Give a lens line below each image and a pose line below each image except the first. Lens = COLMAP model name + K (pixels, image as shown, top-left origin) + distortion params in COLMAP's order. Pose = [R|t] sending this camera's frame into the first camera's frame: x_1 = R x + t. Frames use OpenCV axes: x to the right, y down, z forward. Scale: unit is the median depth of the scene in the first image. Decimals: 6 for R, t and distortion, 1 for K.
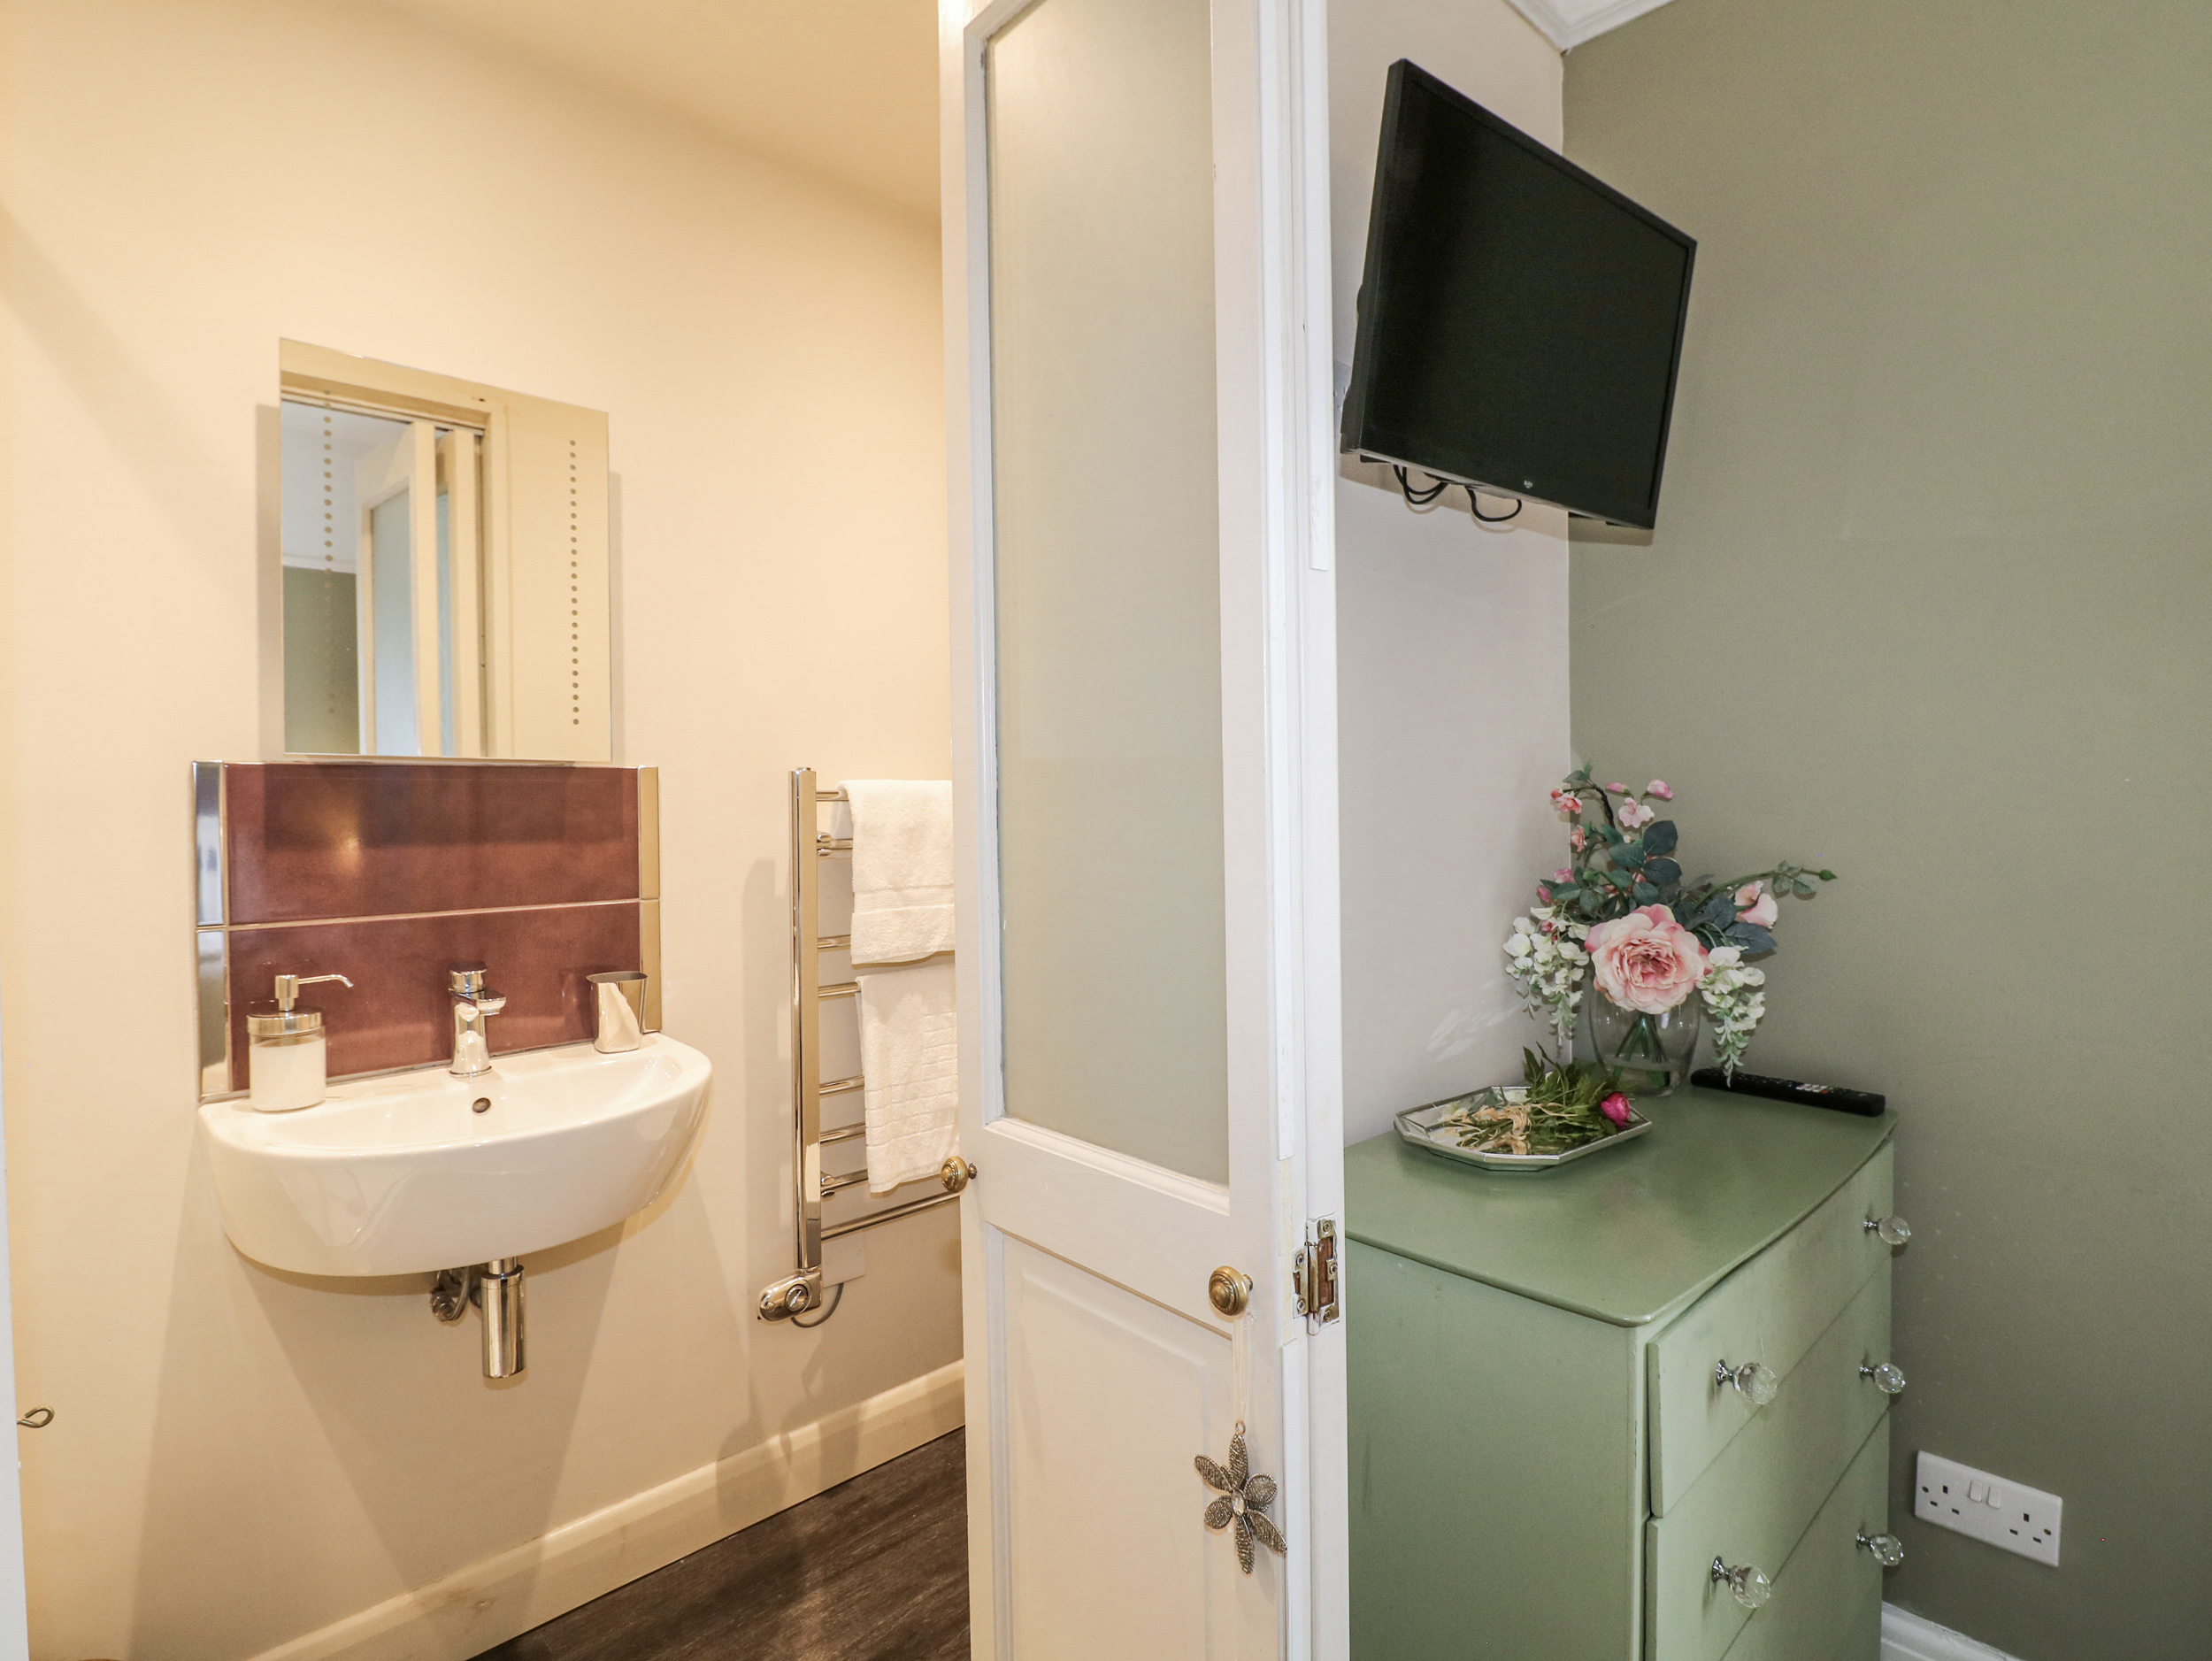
lens RADIAL K [[1151.6, 0, 1102.6], [0, 1151.6, 815.5], [0, 0, 1]] dist [-0.001633, -0.011870]
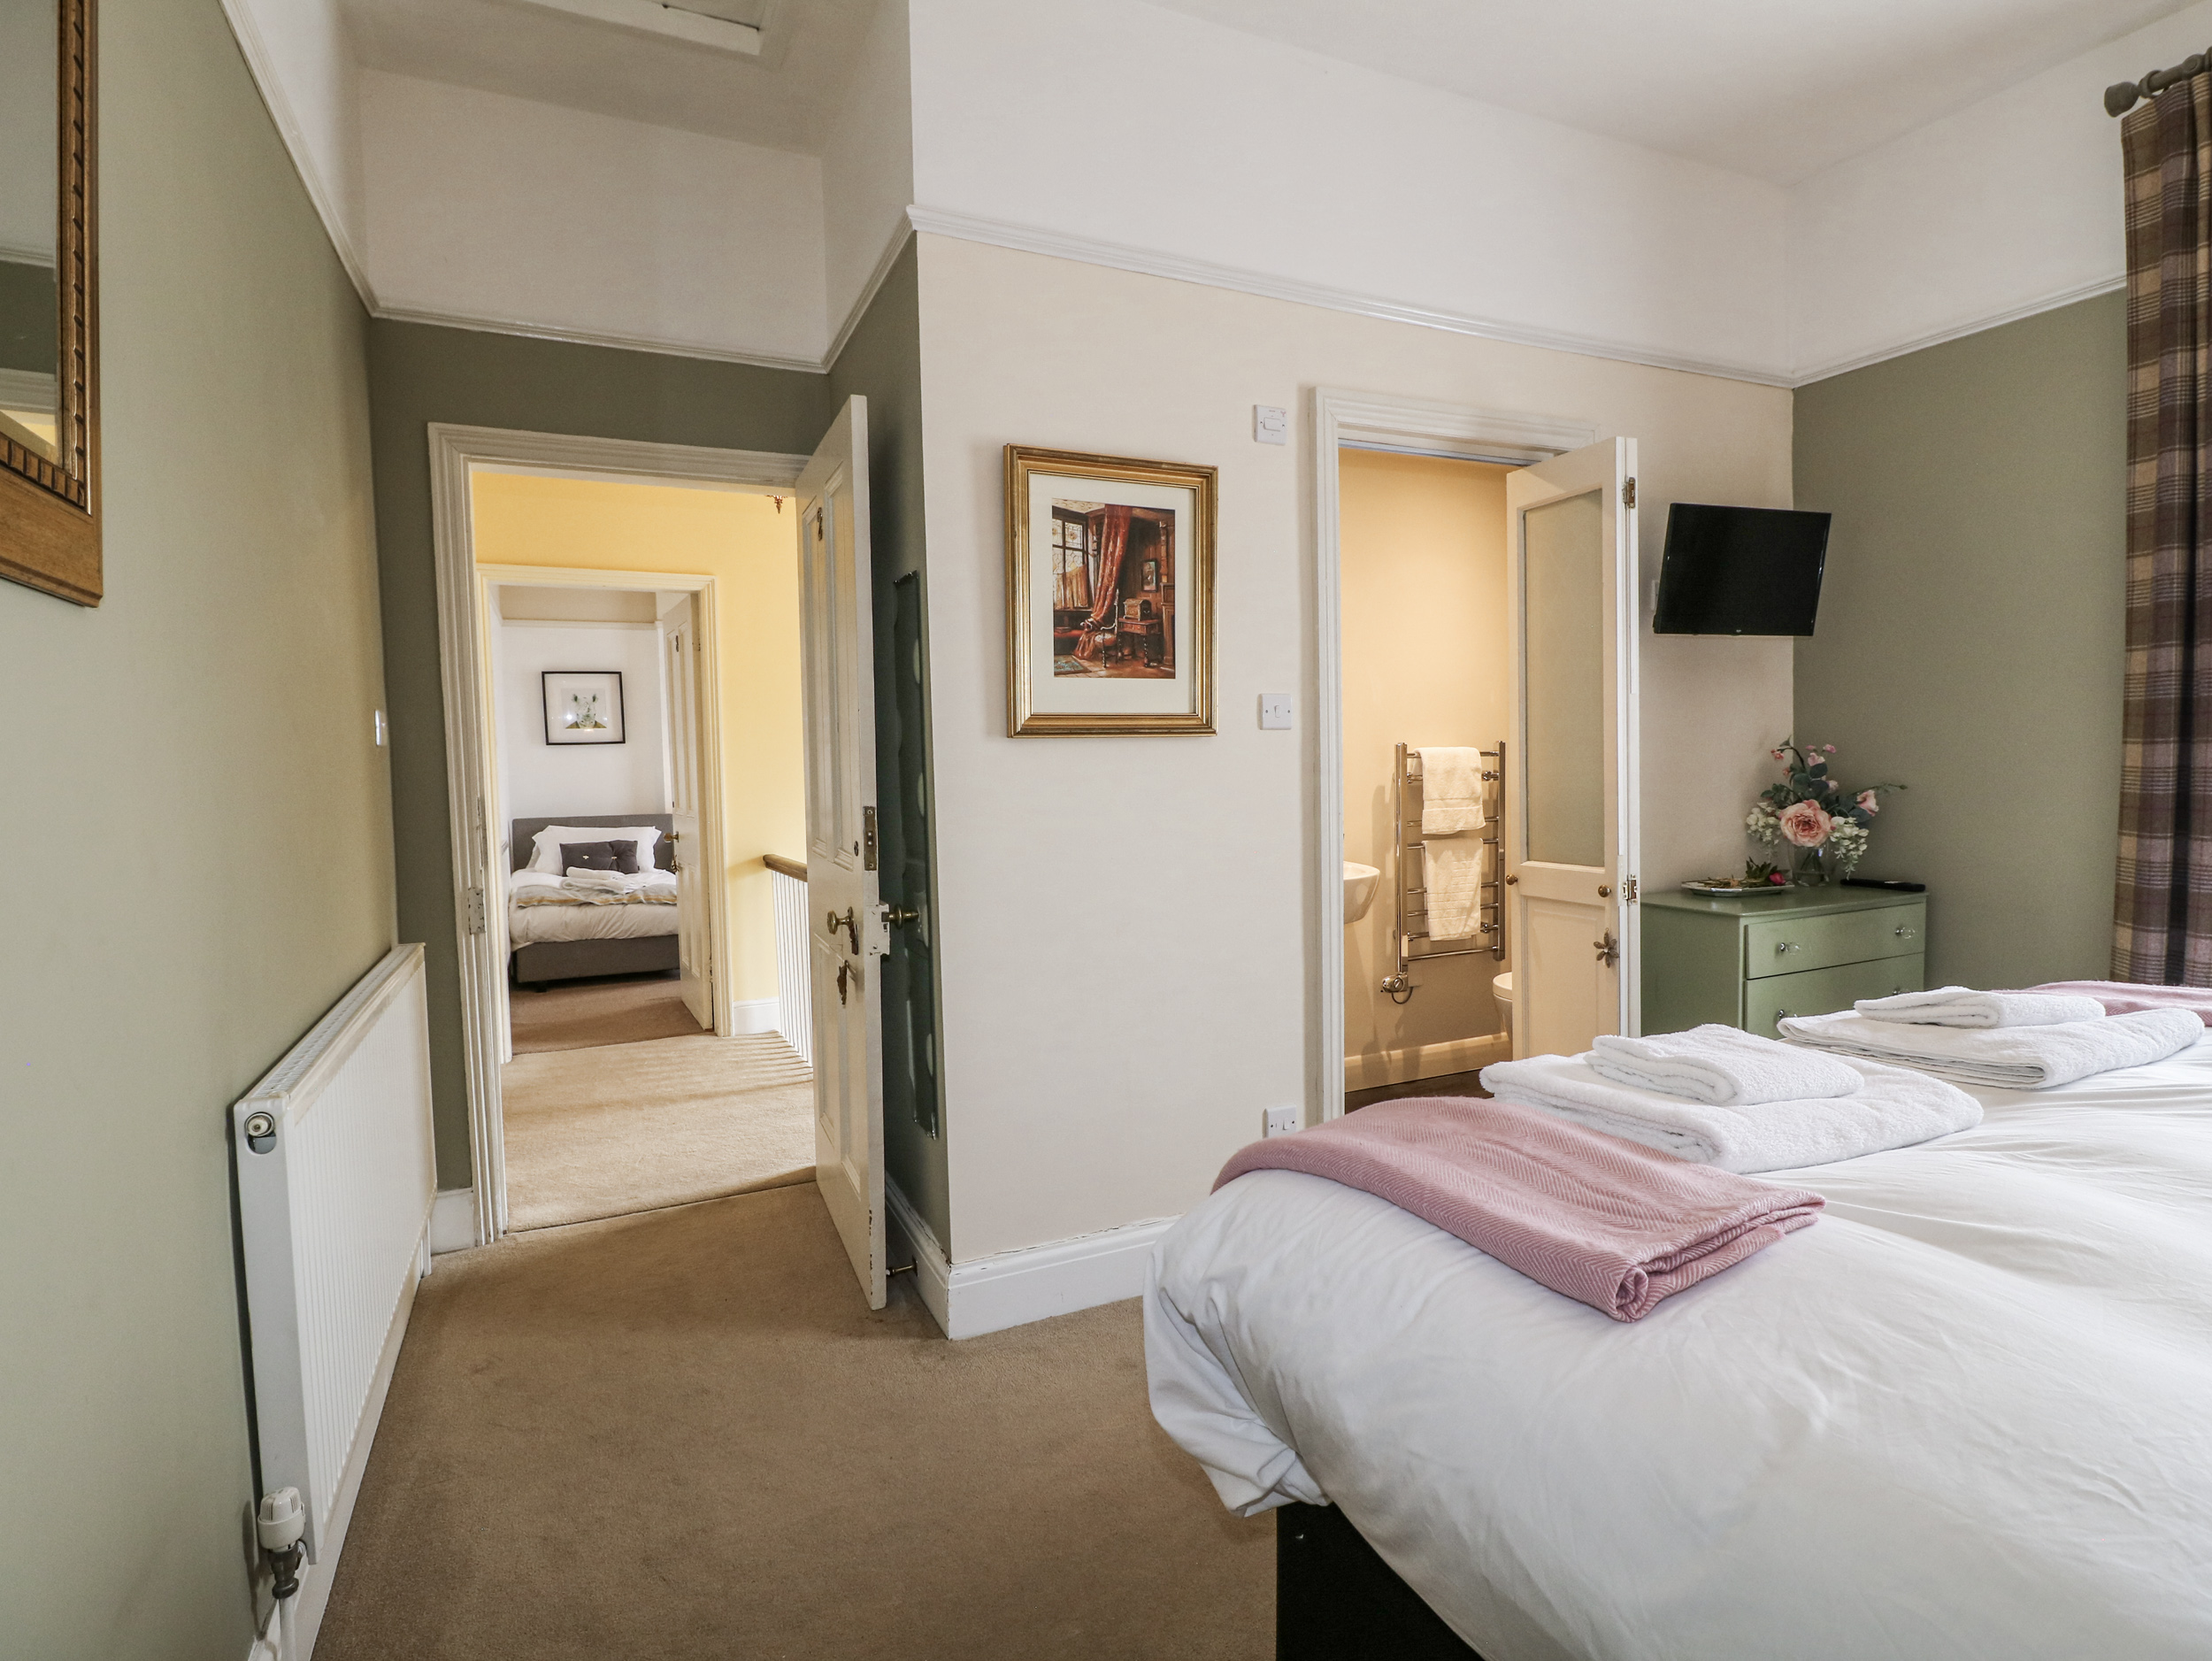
lens RADIAL K [[1151.6, 0, 1119.8], [0, 1151.6, 833.8], [0, 0, 1]] dist [-0.001633, -0.011870]
pose [[0.951616, 0.008843, -0.307163, -0.118864], [0.008850, 0.998382, 0.056162, 0.004228], [0.307163, -0.056163, 0.949998, -1.490542]]
